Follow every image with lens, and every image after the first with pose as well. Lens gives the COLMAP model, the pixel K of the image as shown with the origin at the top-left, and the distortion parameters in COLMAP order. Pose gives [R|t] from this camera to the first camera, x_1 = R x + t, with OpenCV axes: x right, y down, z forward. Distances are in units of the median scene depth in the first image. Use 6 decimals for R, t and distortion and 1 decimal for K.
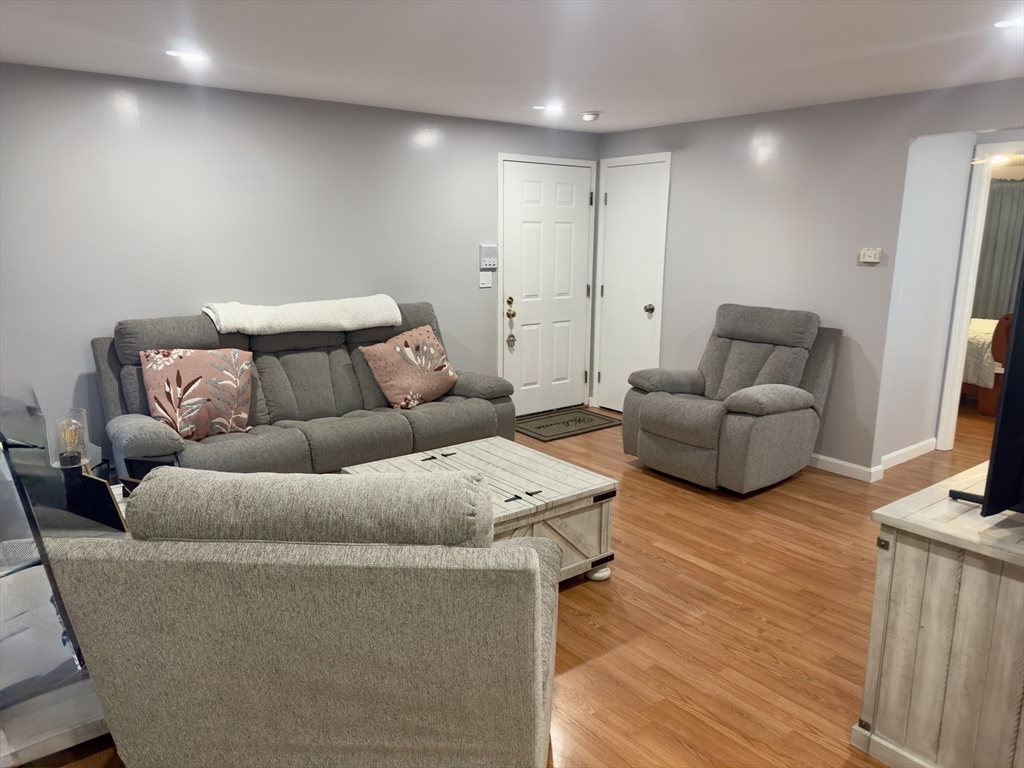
lens RADIAL K [[723.6, 0, 526.5], [0, 723.6, 391.9], [0, 0, 1]] dist [0.074881, -0.088083]
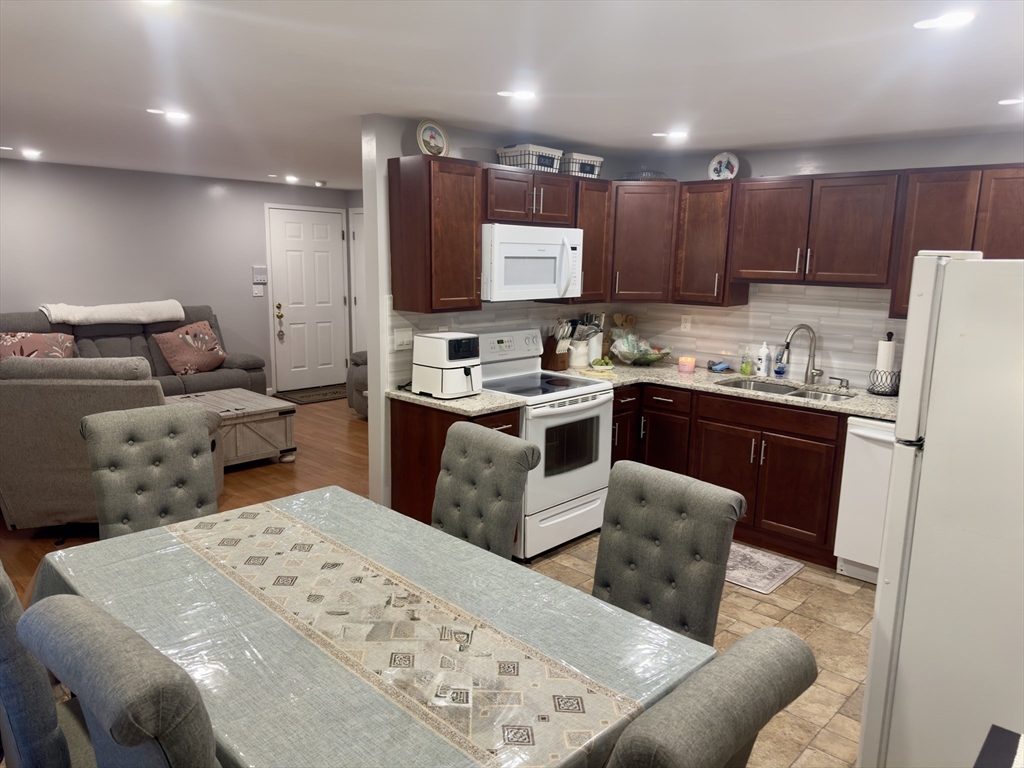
lens RADIAL K [[723.6, 0, 504.0], [0, 723.6, 391.8], [0, 0, 1]] dist [0.074881, -0.088083]
pose [[0.990999, -0.010866, 0.133426, 0.290770], [0.014413, 0.999567, -0.025647, 0.108619], [-0.133090, 0.027339, 0.990727, -0.597557]]
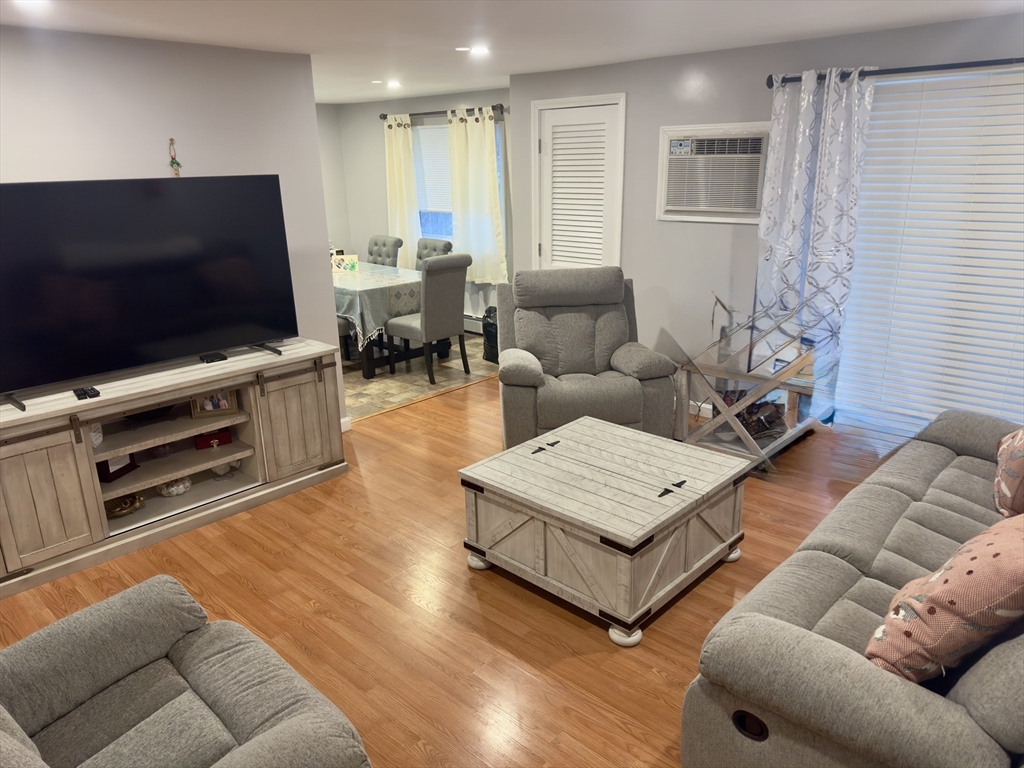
lens RADIAL K [[723.6, 0, 516.2], [0, 723.6, 387.4], [0, 0, 1]] dist [0.074881, -0.088083]
pose [[-0.991330, 0.043263, -0.124070, 0.123620], [-0.023583, 0.870326, 0.491910, -0.334564], [0.129262, 0.490571, -0.861760, 1.333099]]
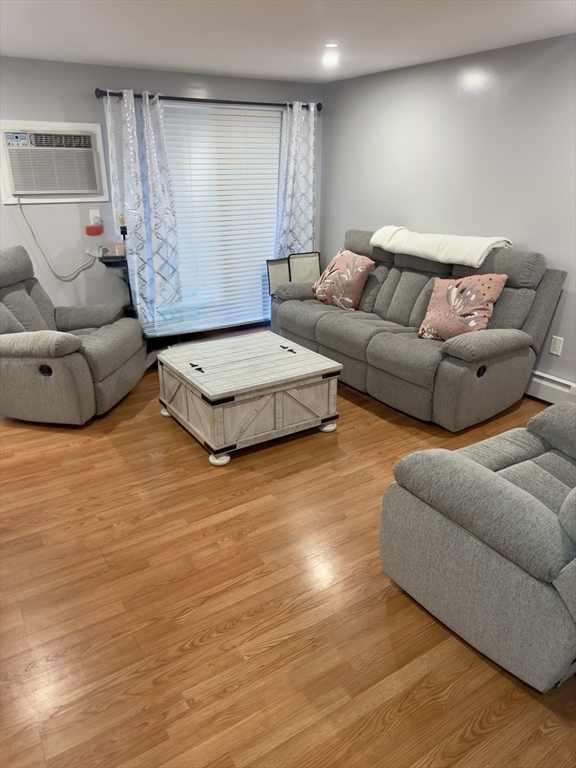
lens RADIAL K [[542.7, 0, 280.9], [0, 542.7, 390.0], [0, 0, 1]] dist [0.074881, -0.088083]
pose [[-0.121146, 0.365502, -0.922893, 0.708516], [-0.206784, 0.900051, 0.383599, -0.192206], [0.970857, 0.237311, -0.033458, 0.853005]]
